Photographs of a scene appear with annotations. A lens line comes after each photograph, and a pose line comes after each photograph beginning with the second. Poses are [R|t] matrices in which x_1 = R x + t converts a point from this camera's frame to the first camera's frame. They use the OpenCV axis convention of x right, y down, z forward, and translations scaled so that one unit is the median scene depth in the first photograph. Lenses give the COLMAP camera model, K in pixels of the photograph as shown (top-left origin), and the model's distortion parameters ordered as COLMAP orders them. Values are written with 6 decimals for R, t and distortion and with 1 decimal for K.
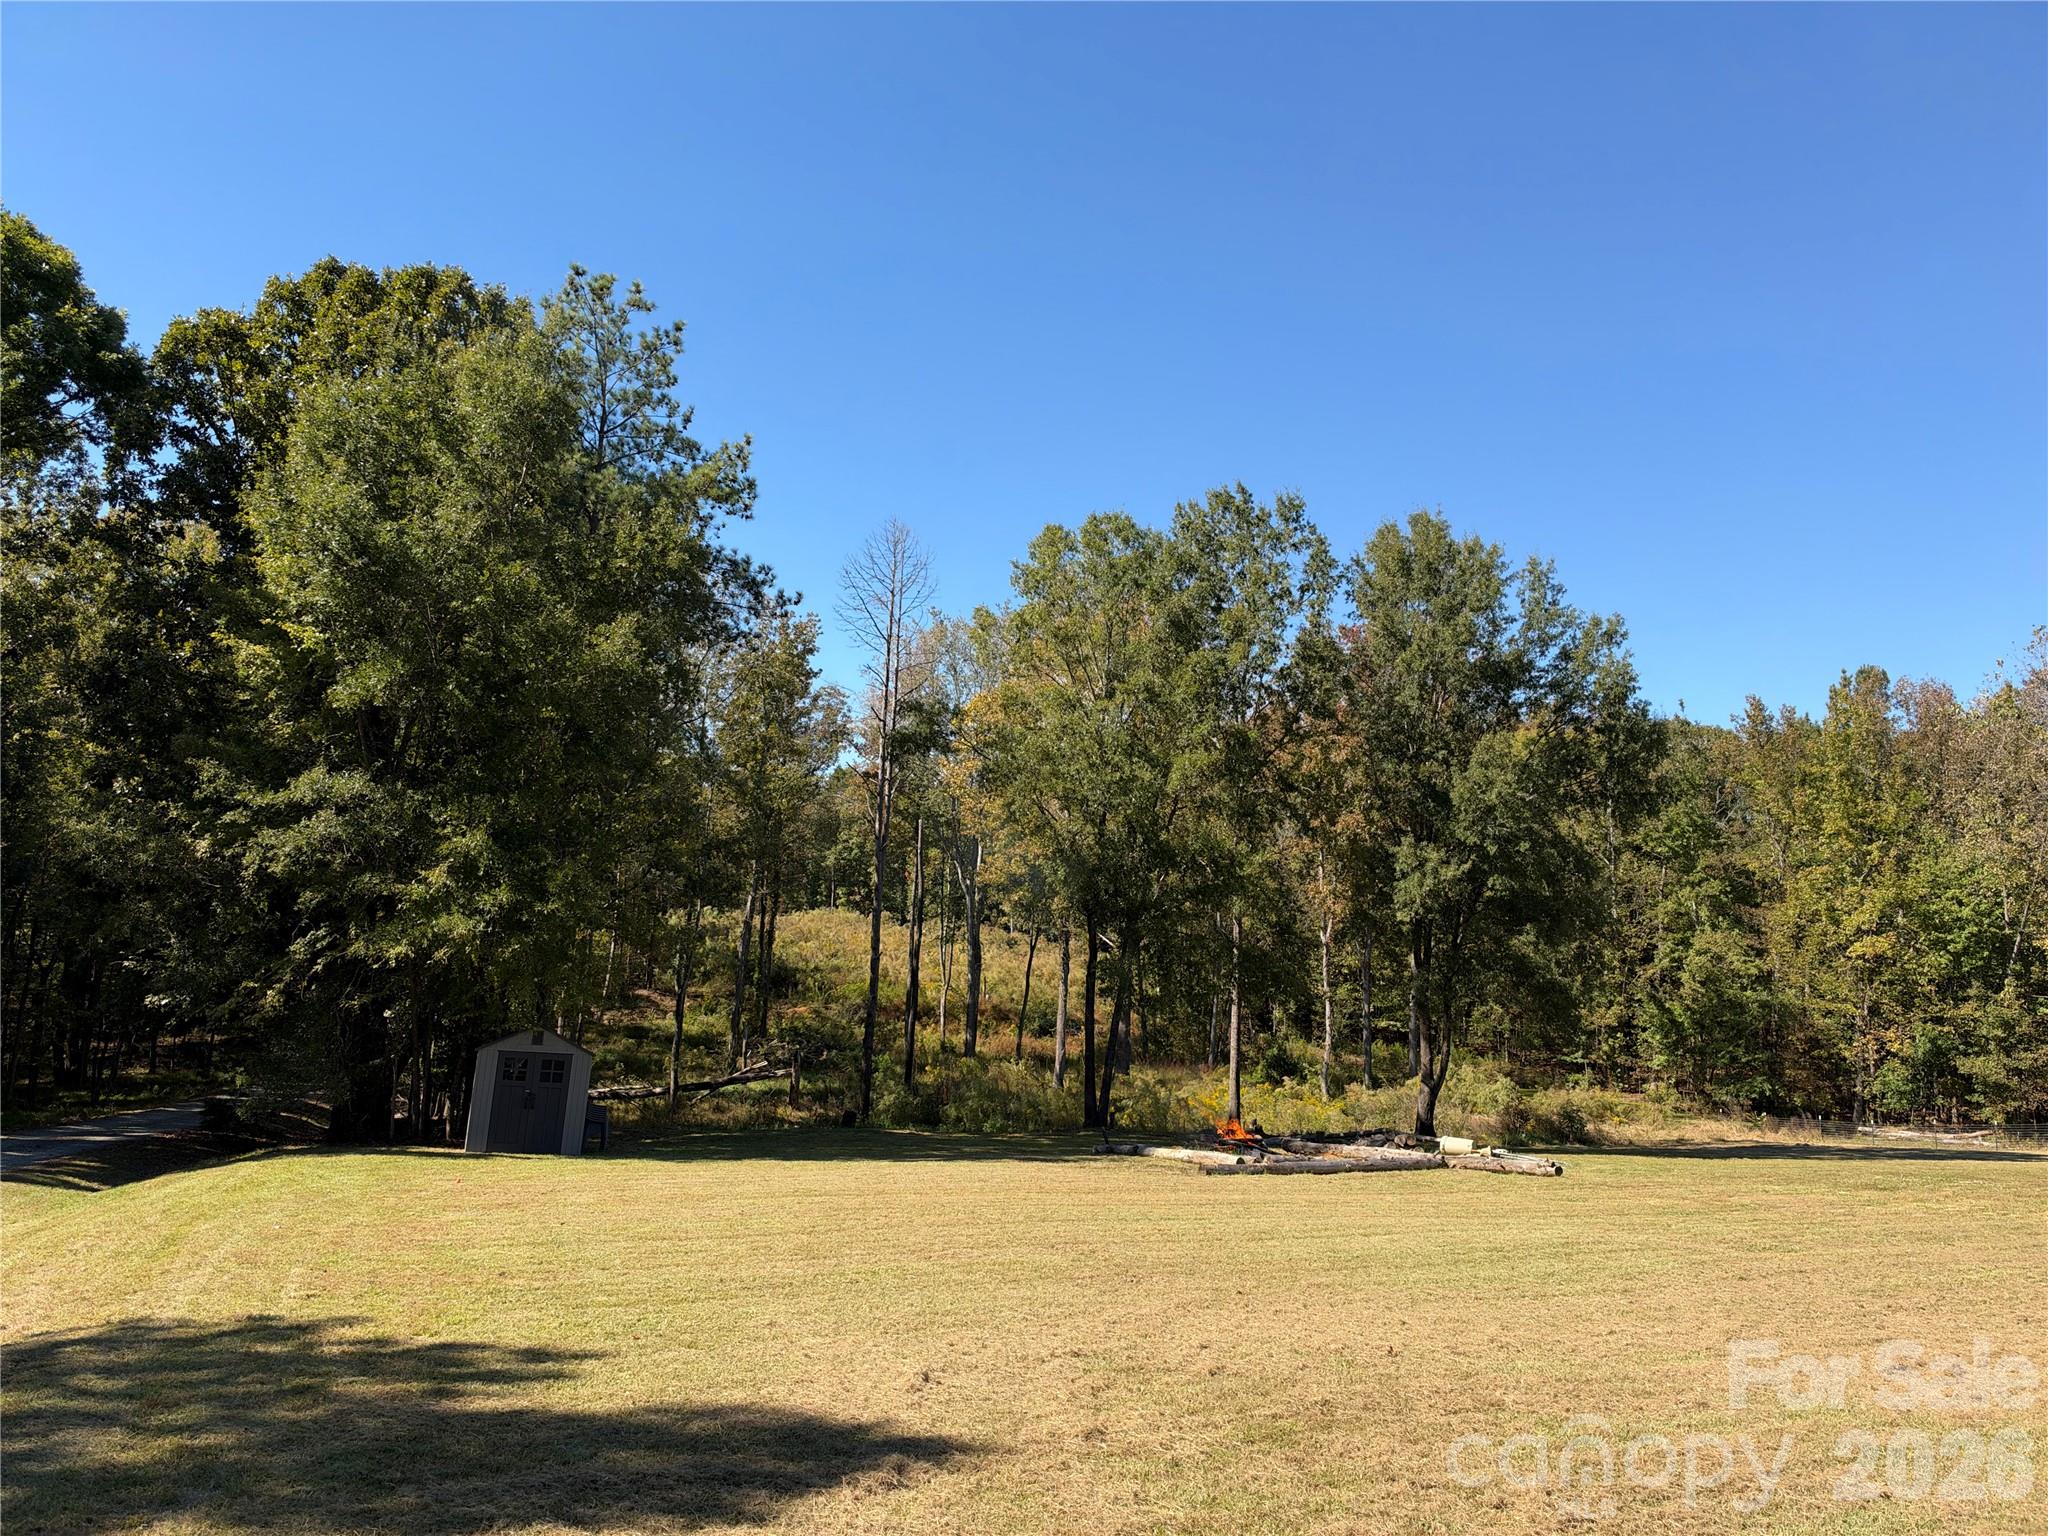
lens RADIAL K [[1449.2, 0, 1024.0], [0, 1449.2, 768.0], [0, 0, 1]] dist [0.081232, 0.000026]
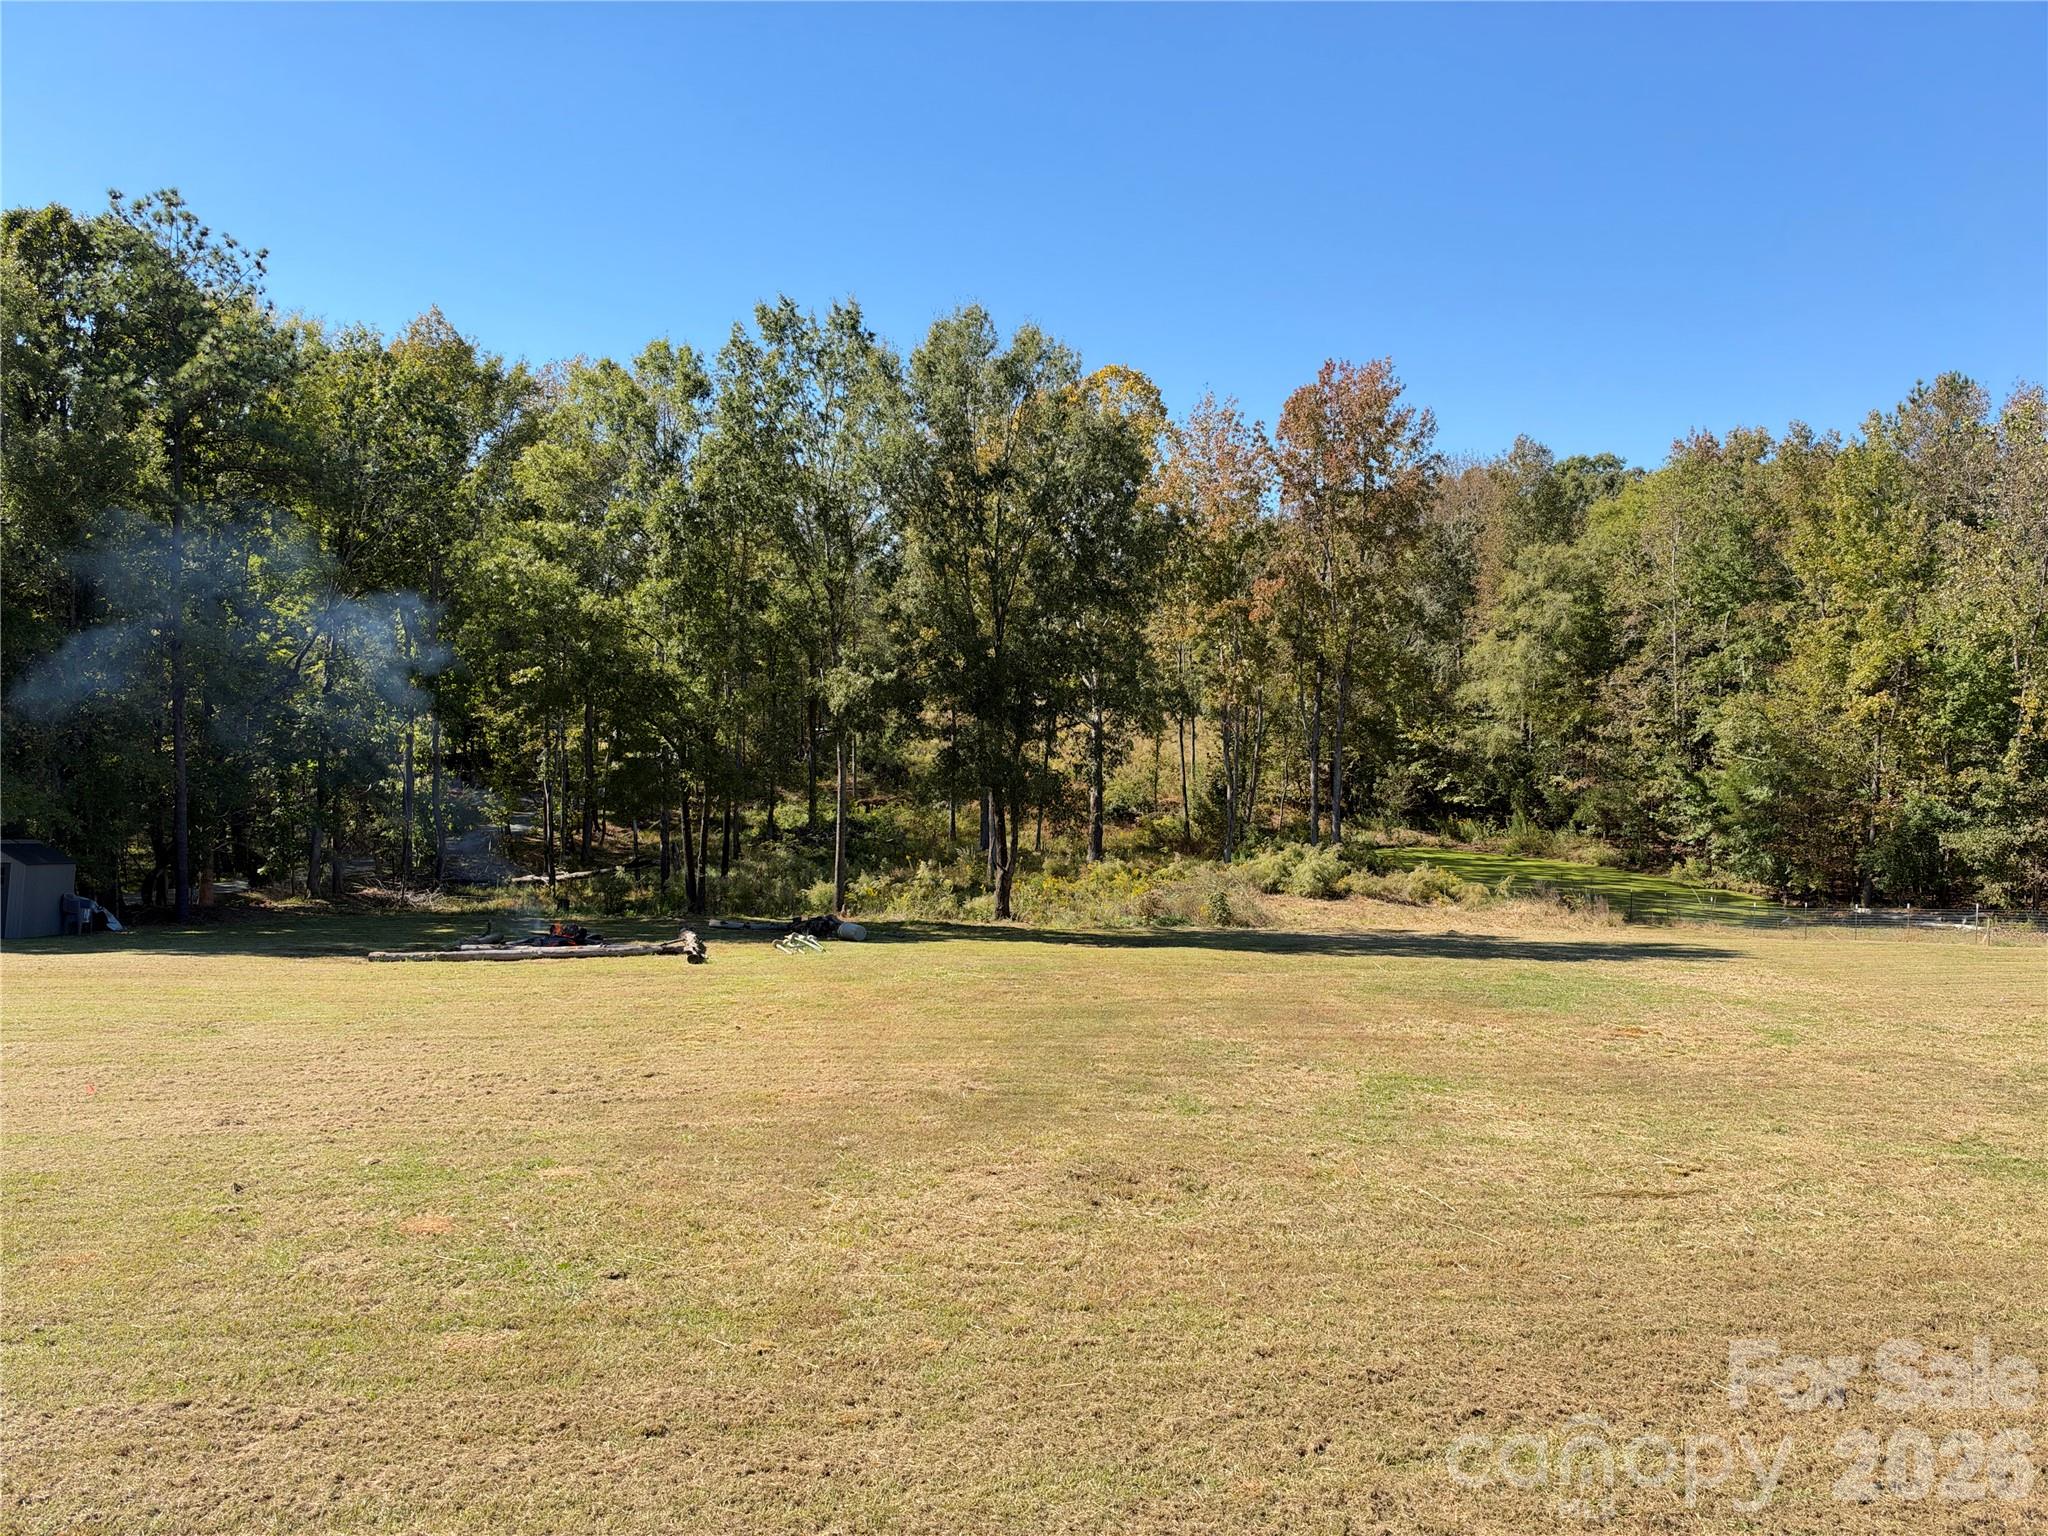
lens RADIAL K [[1424.7, 0, 1017.1], [0, 1424.7, 766.2], [0, 0, 1]] dist [0.112018, -0.166629]
pose [[0.943796, -0.018407, -0.330014, 0.392687], [0.068618, 0.987607, 0.141153, -0.002016], [0.323326, -0.155865, 0.933363, 0.037622]]
